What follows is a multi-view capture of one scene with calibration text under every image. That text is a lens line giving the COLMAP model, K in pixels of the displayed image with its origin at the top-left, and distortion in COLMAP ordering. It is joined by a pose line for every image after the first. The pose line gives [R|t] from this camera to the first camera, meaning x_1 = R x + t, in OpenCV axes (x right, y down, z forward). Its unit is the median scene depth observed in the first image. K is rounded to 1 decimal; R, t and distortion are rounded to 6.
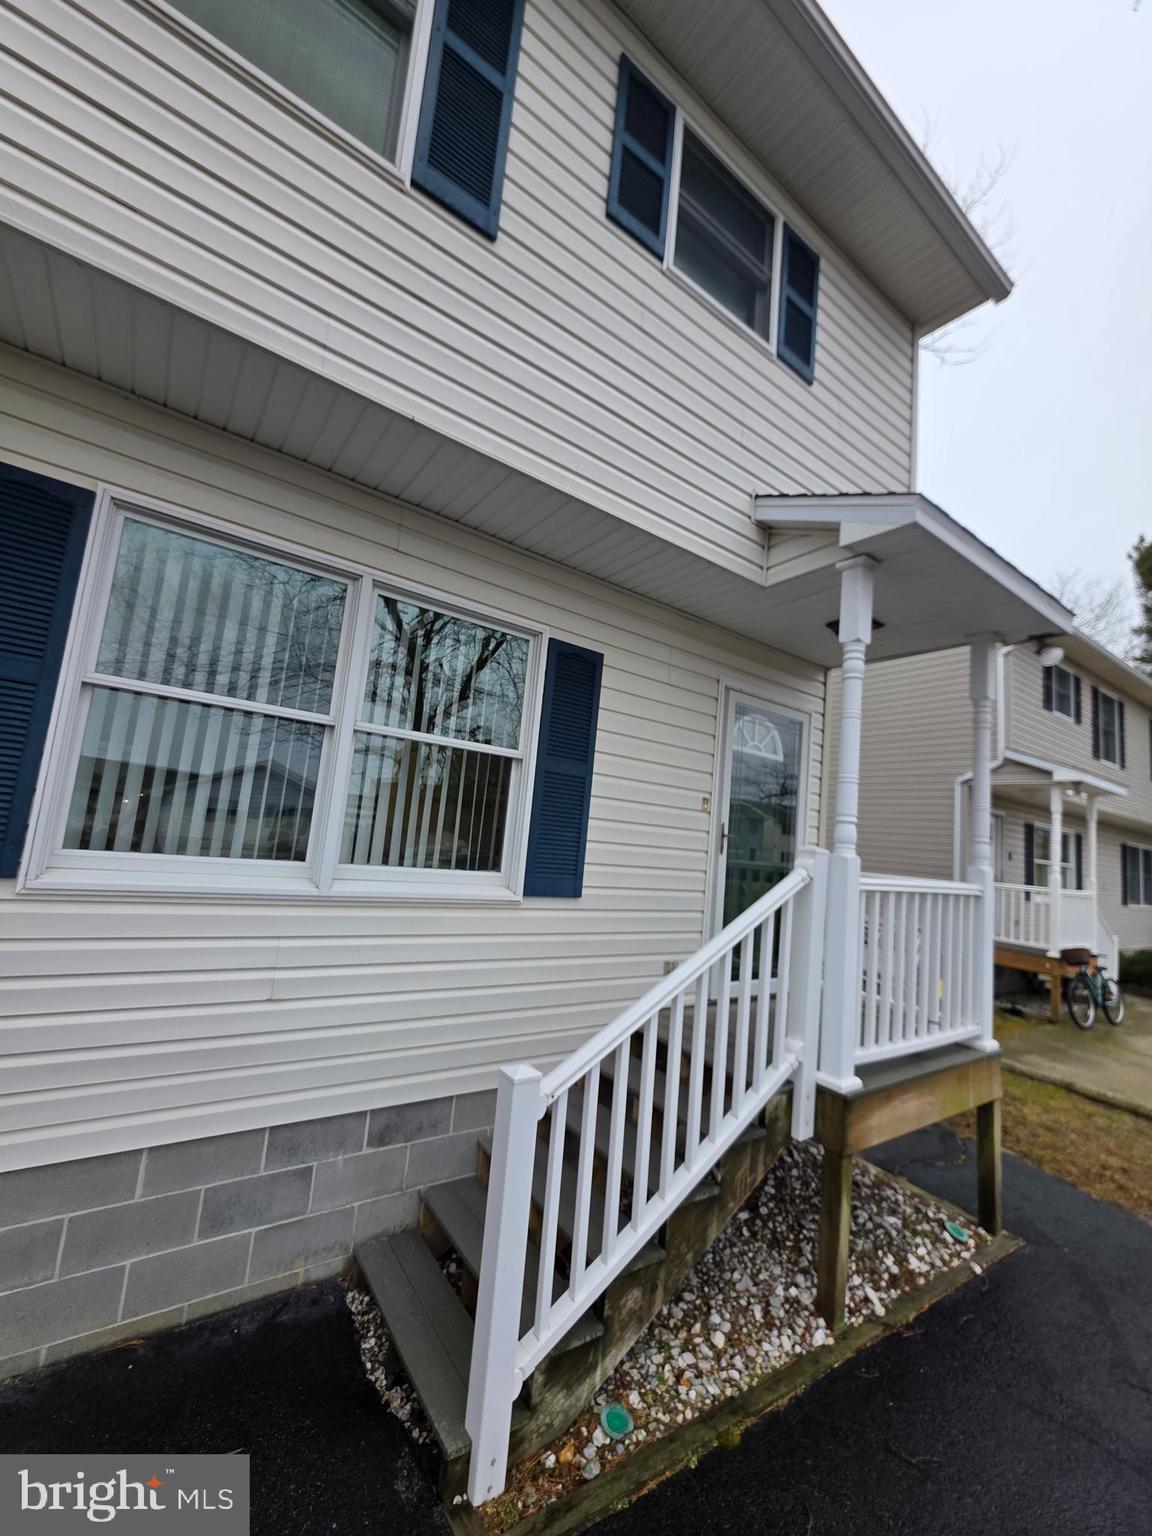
lens RADIAL K [[611.8, 0, 576.0], [0, 611.8, 763.6], [0, 0, 1]] dist [0.000902, -0.000586]
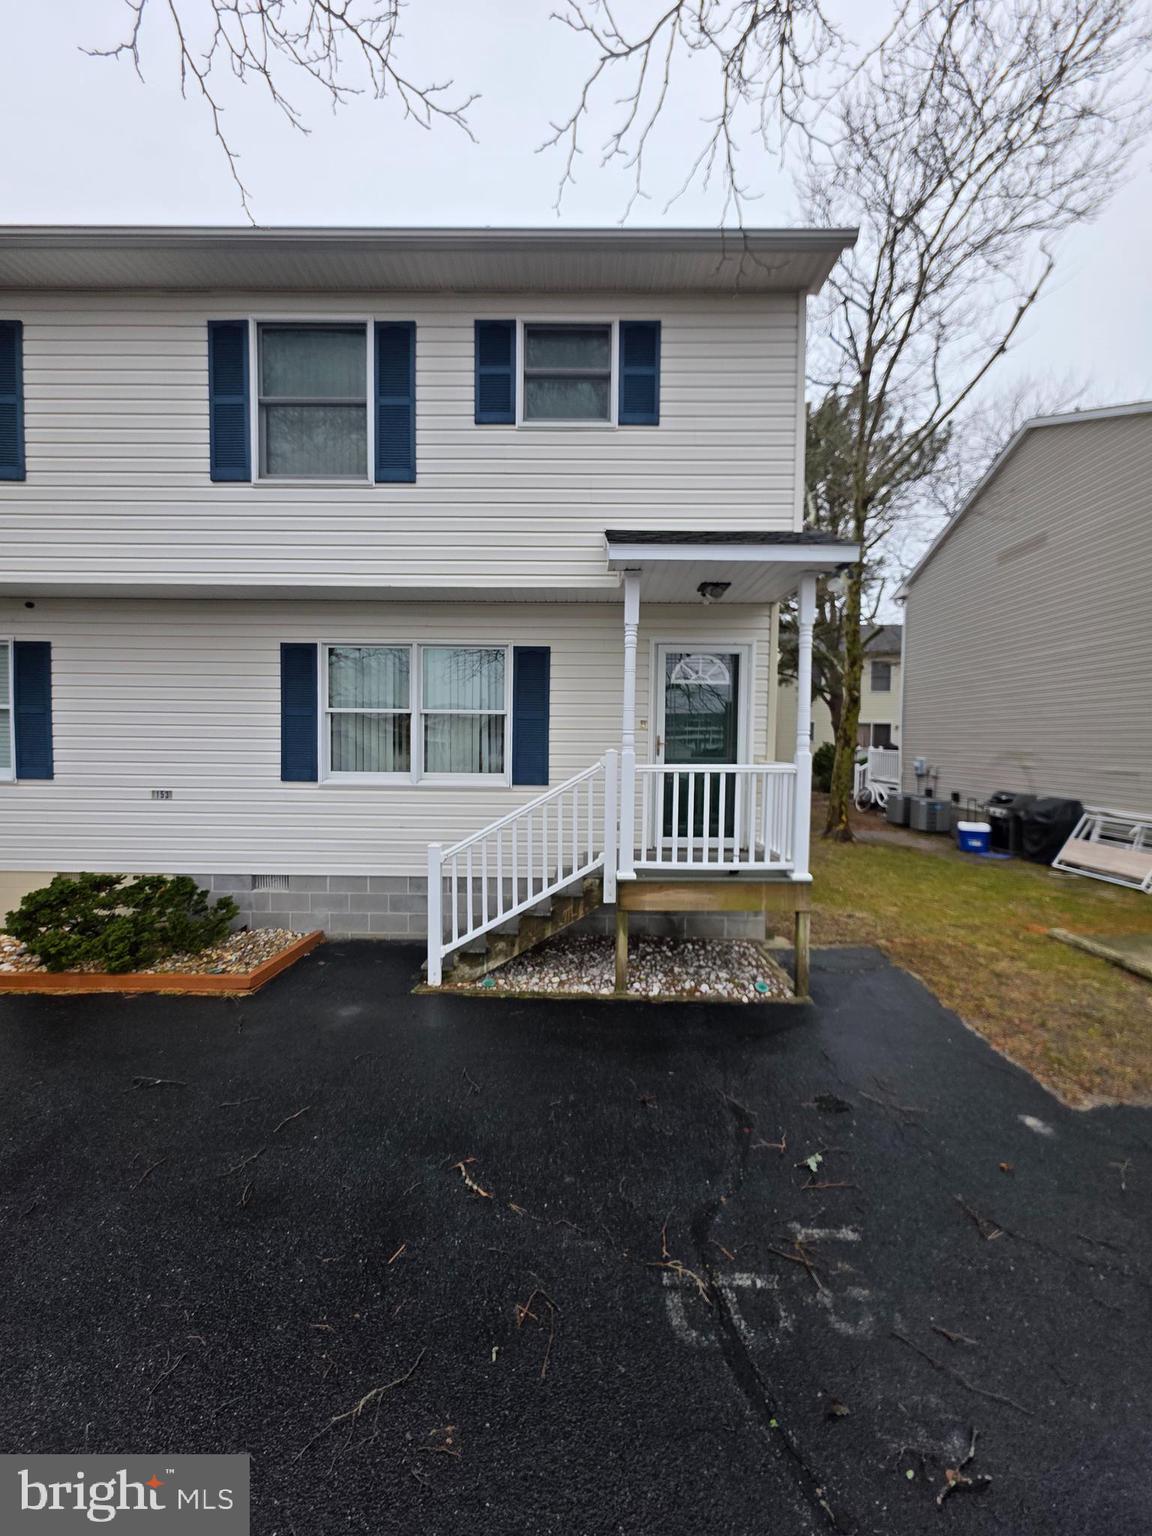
lens RADIAL K [[611.8, 0, 571.6], [0, 611.8, 763.5], [0, 0, 1]] dist [0.000902, -0.000586]
pose [[0.809760, -0.060563, -0.583627, 1.325335], [0.136204, 0.986891, 0.086568, 0.007531], [0.570734, -0.149592, 0.807394, -0.499654]]
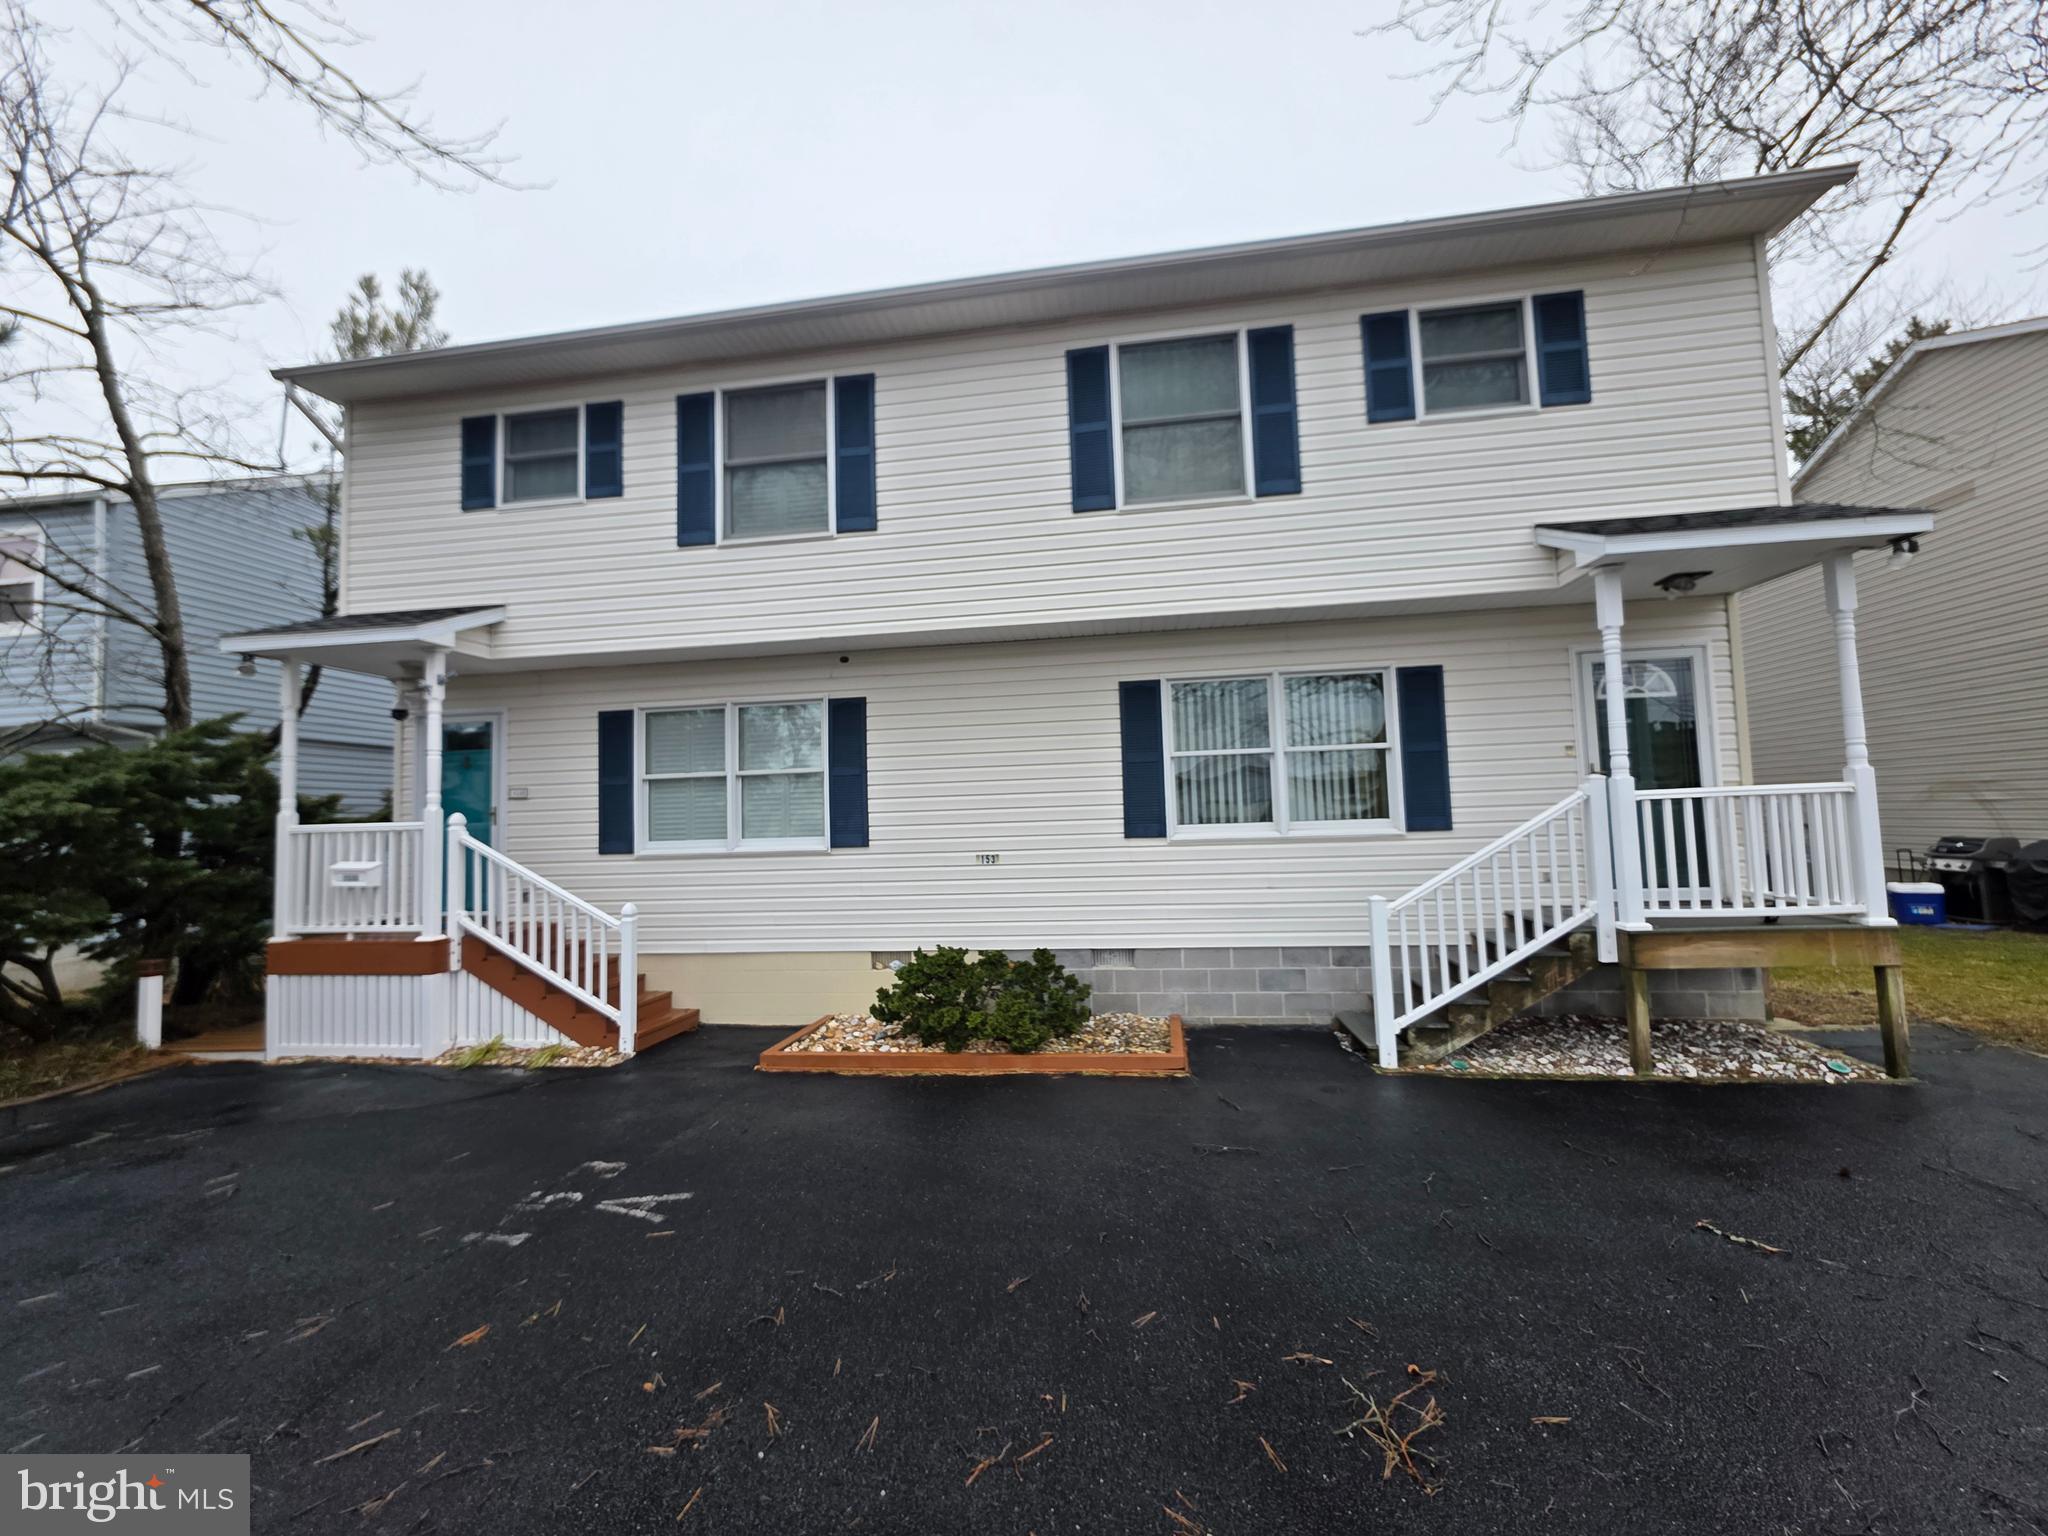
lens RADIAL K [[815.7, 0, 1019.0], [0, 815.7, 766.6], [0, 0, 1]] dist [0.000902, -0.000586]
pose [[0.720532, -0.159518, -0.674824, 0.723345], [0.184119, 0.982259, -0.035600, -0.070075], [0.668531, -0.098597, 0.737120, -1.382394]]
